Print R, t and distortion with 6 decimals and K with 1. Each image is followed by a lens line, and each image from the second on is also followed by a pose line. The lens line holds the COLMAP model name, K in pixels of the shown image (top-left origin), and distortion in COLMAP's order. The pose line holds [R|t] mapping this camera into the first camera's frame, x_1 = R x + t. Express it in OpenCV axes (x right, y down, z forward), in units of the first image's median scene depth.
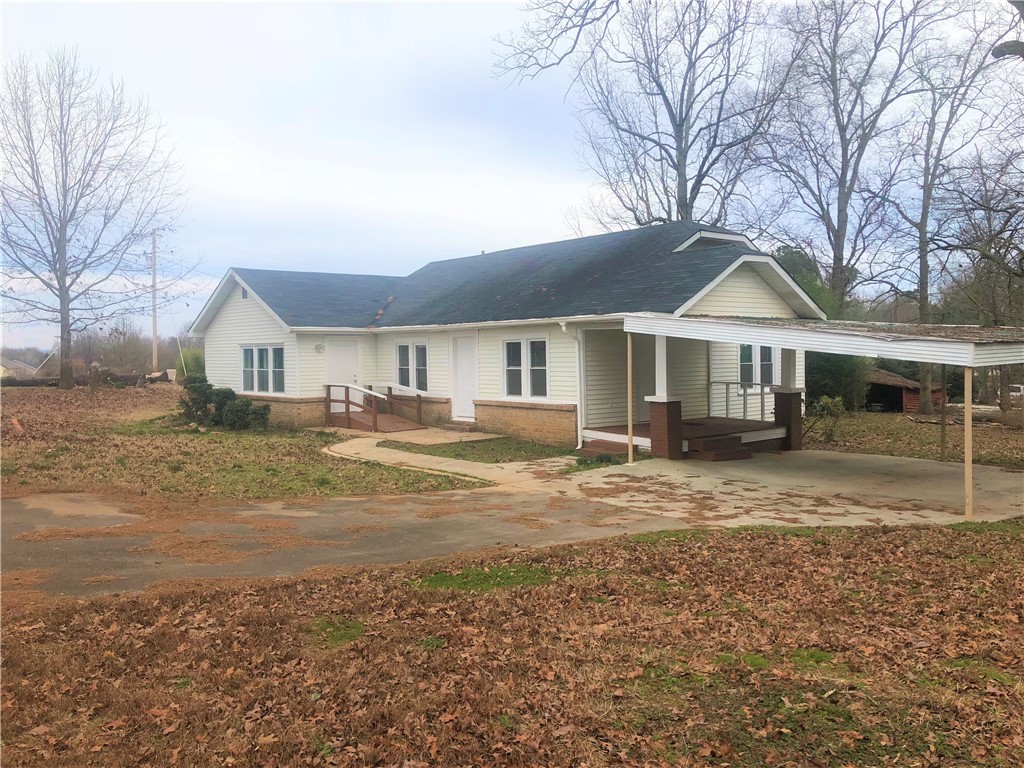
lens RADIAL K [[842.7, 0, 512.0], [0, 842.7, 384.0], [0, 0, 1]] dist [0.064490, -0.102842]
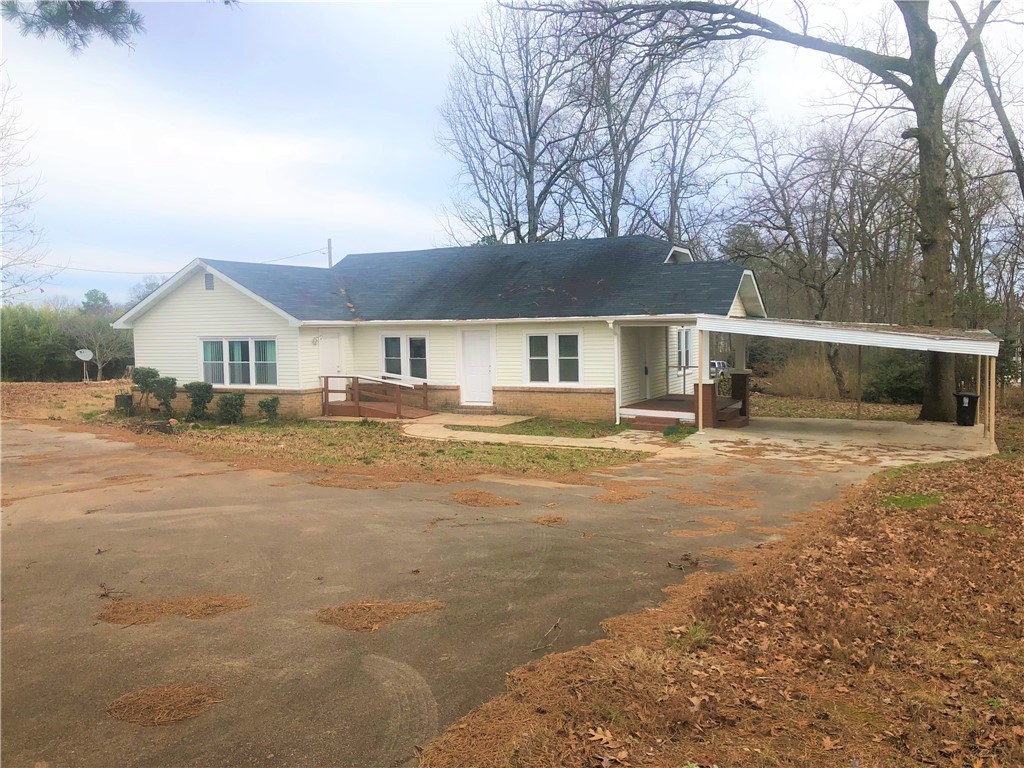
lens RADIAL K [[842.7, 0, 512.0], [0, 842.7, 384.0], [0, 0, 1]] dist [0.064490, -0.102842]
pose [[0.916760, -0.028933, 0.398389, -0.472430], [0.019008, 0.999403, 0.028841, -0.016608], [-0.398986, -0.018867, 0.916763, -0.048501]]
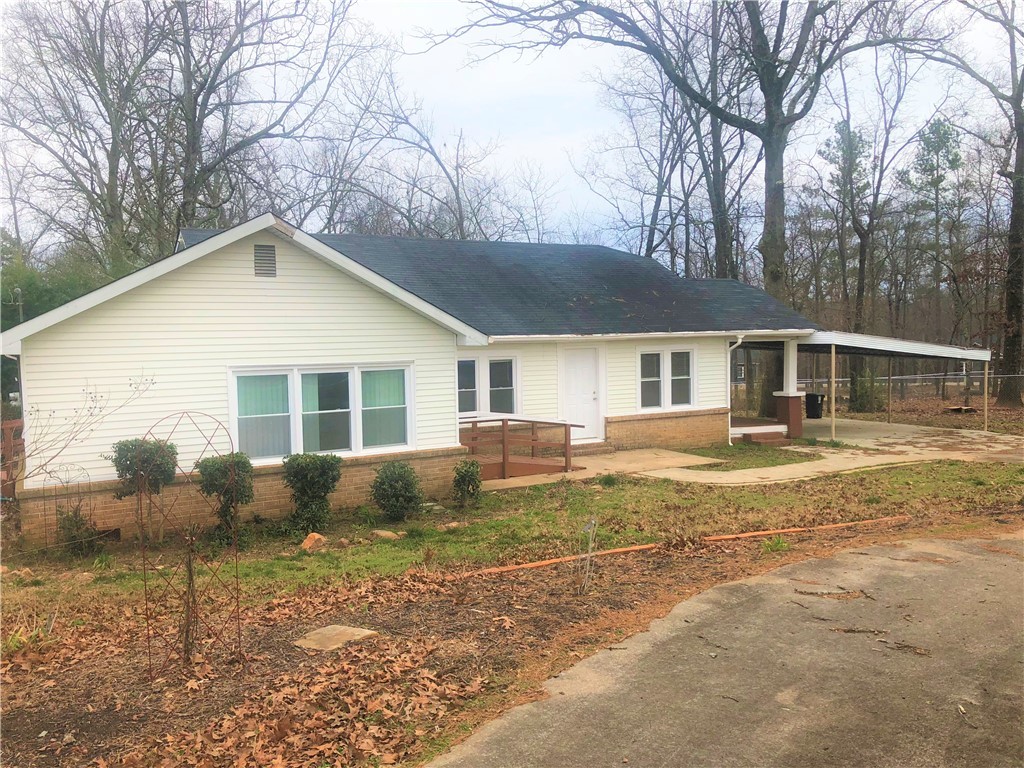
lens RADIAL K [[842.7, 0, 512.0], [0, 842.7, 384.0], [0, 0, 1]] dist [0.064490, -0.102842]
pose [[0.195186, -0.046687, 0.979654, -0.959376], [0.057713, 0.997682, 0.036047, -0.056289], [-0.979067, 0.049503, 0.197428, 0.919221]]
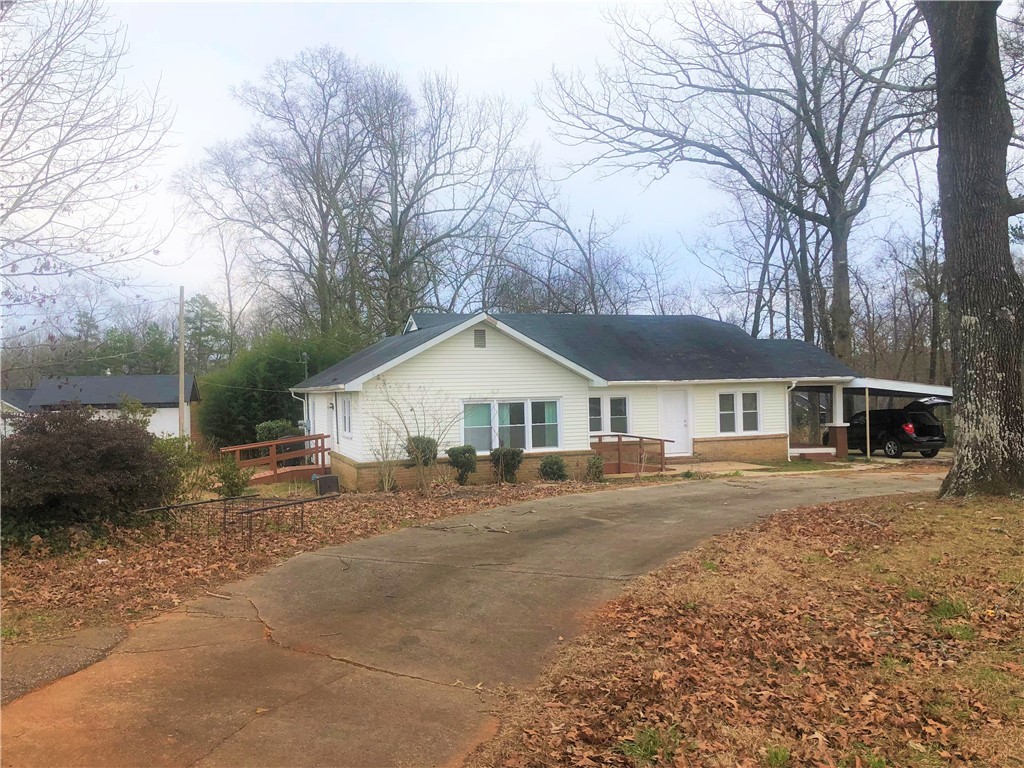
lens RADIAL K [[843.6, 0, 503.6], [0, 843.6, 382.9], [0, 0, 1]] dist [0.068120, -0.121325]
pose [[0.353891, 0.011630, 0.935214, -1.380813], [0.055737, 0.997883, -0.033501, -0.039539], [-0.933624, 0.063981, 0.352494, 0.807597]]
